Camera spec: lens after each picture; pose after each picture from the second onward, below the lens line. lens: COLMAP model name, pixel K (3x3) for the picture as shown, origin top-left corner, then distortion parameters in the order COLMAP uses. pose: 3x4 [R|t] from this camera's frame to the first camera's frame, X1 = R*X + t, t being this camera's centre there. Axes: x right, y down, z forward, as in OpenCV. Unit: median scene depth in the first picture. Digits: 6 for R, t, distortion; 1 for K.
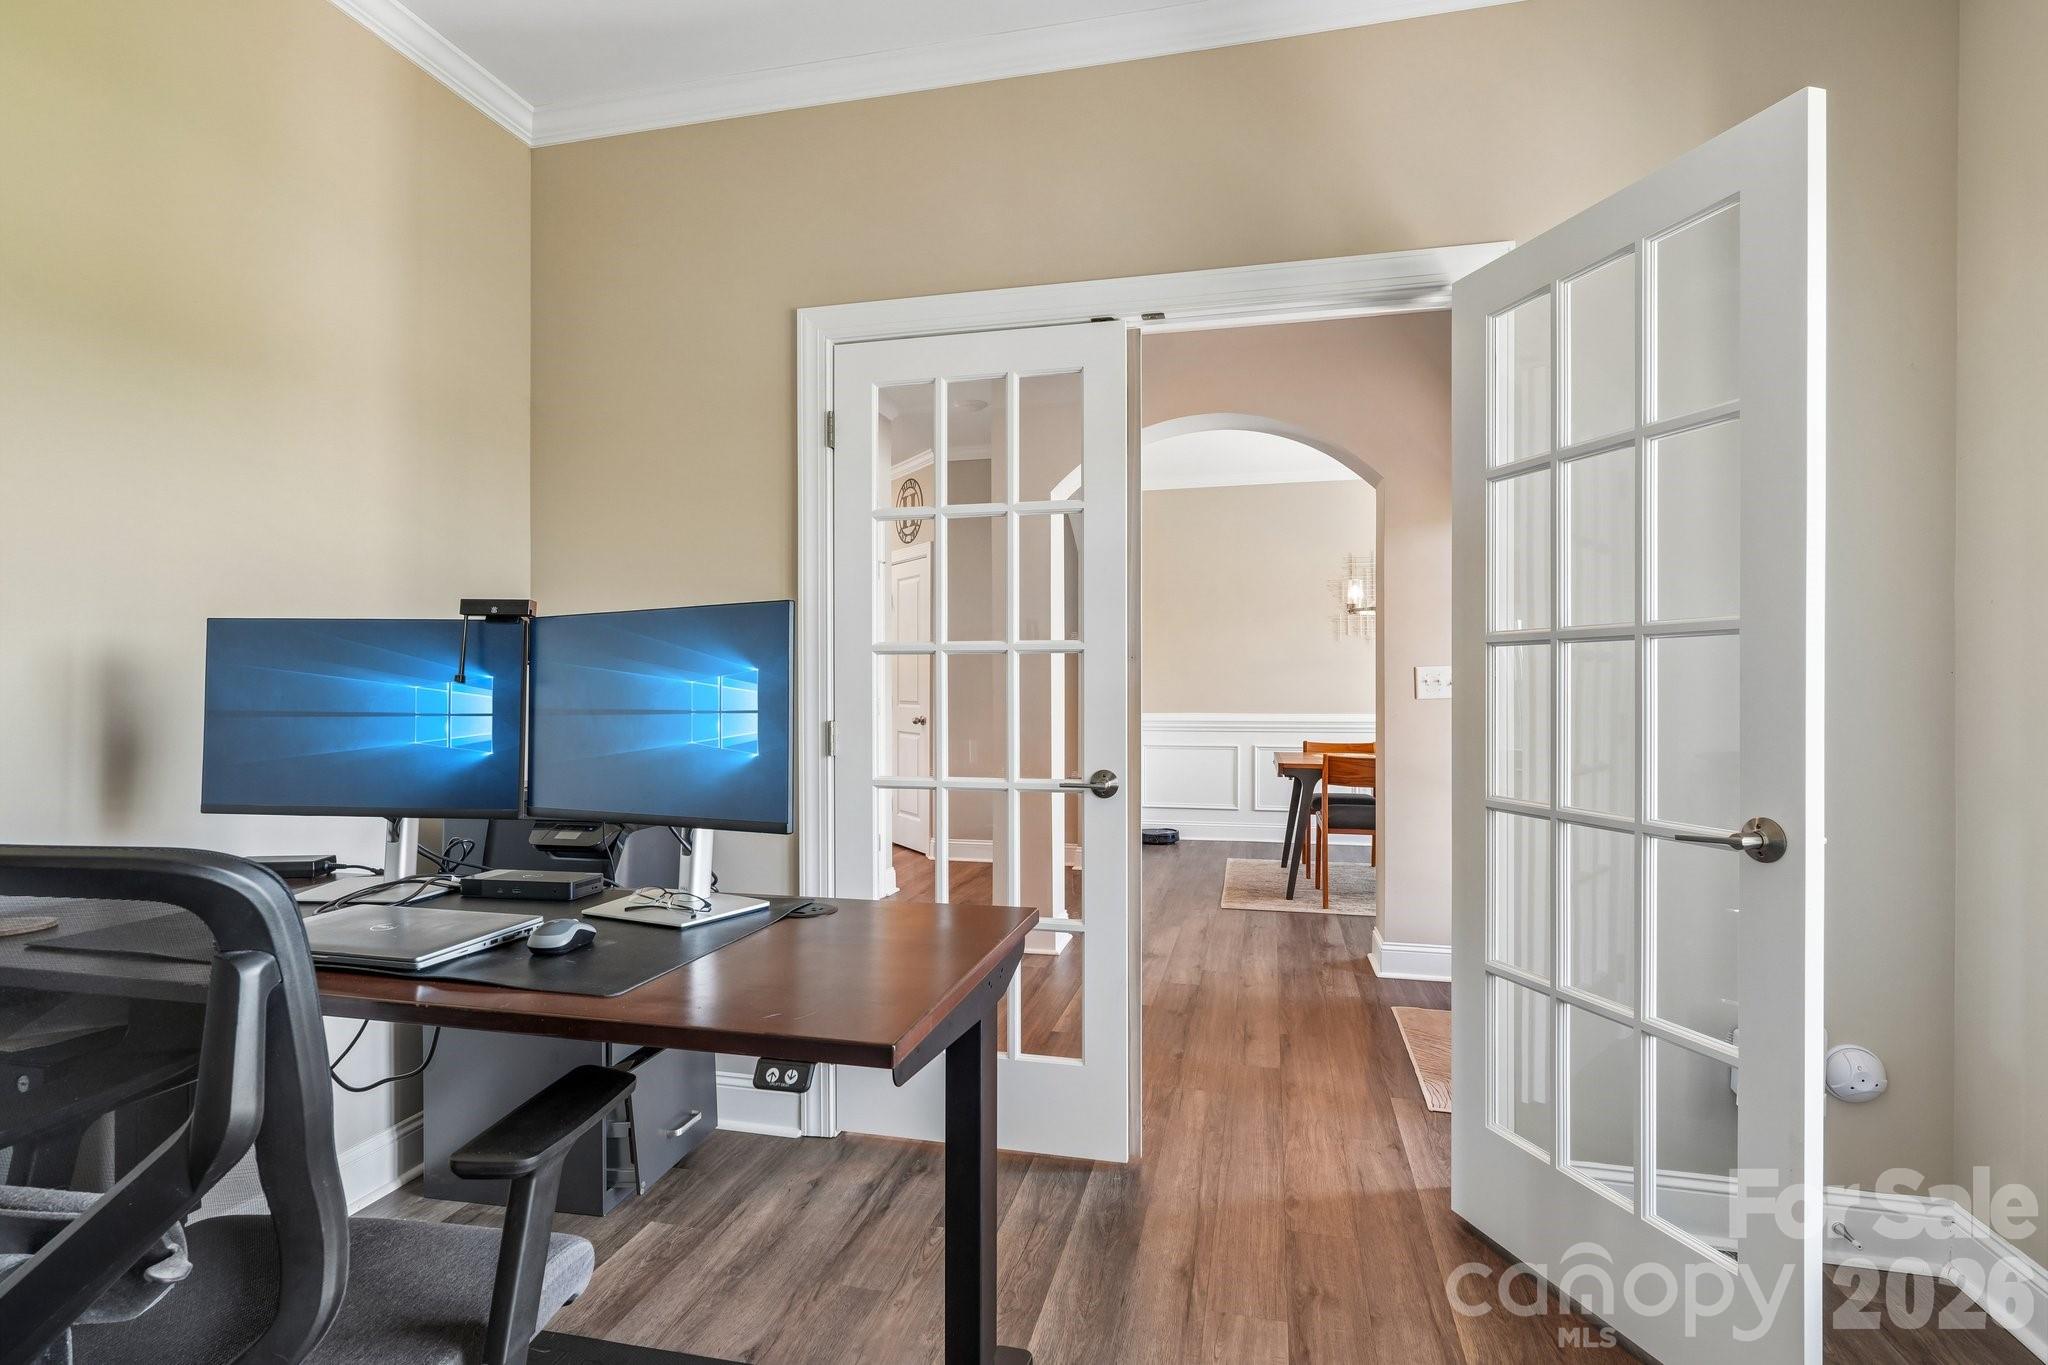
lens RADIAL K [[1007.8, 0, 1026.9], [0, 1007.8, 688.4], [0, 0, 1]] dist [-0.000640, -0.000286]
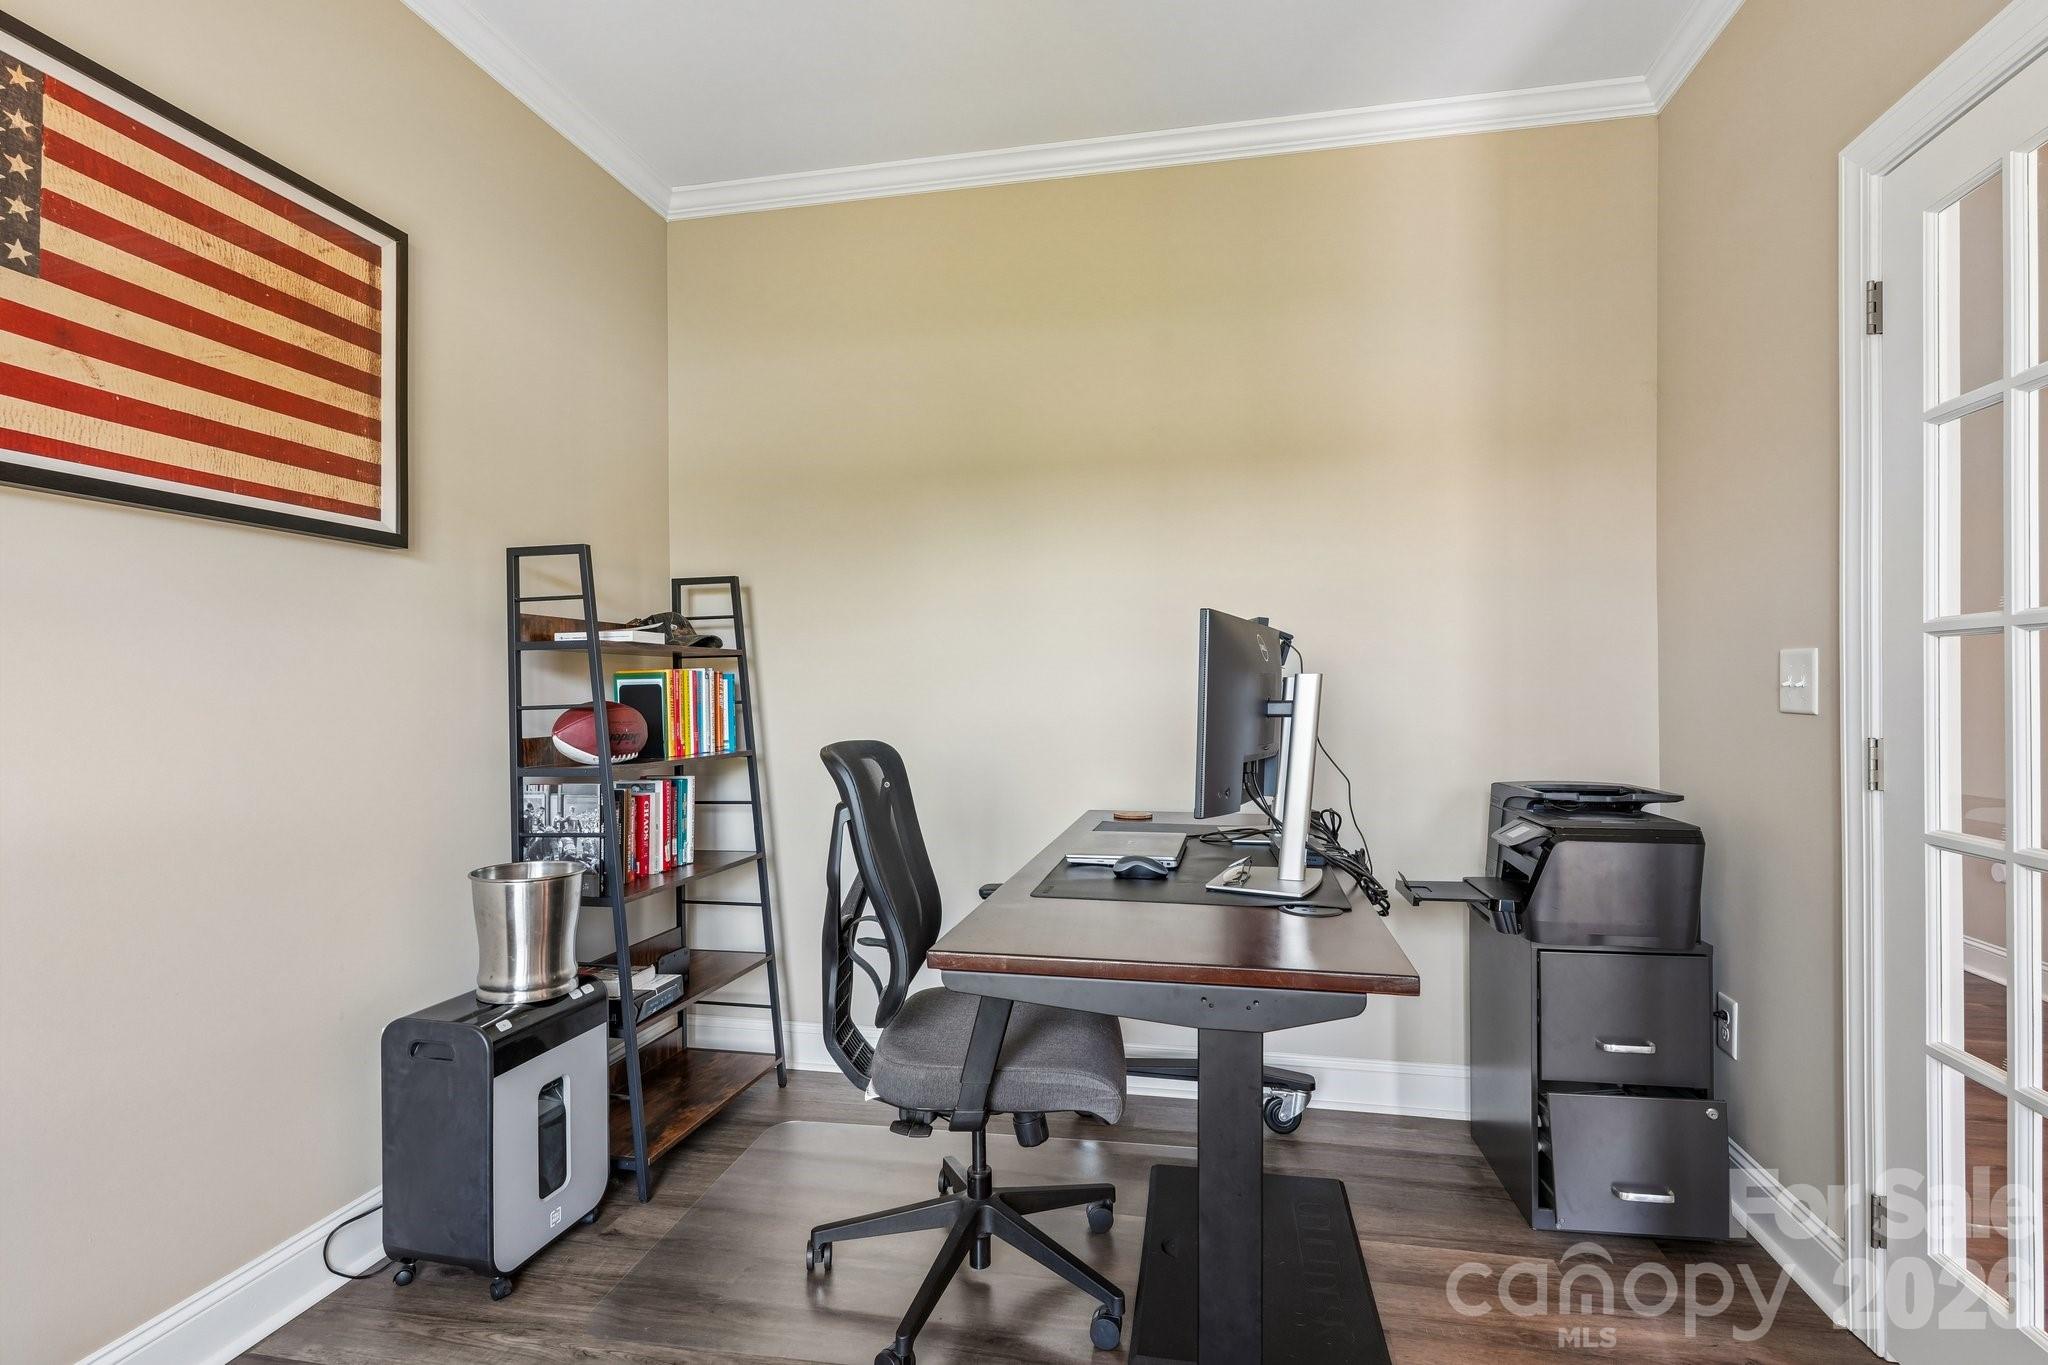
lens RADIAL K [[997.3, 0, 1024.5], [0, 997.3, 683.0], [0, 0, 1]] dist [-0.002404, -0.000258]
pose [[0.042897, 0.001067, -0.999079, 0.447326], [-0.004205, 0.999991, 0.000887, -0.003213], [0.999071, 0.004163, 0.042901, 0.400599]]
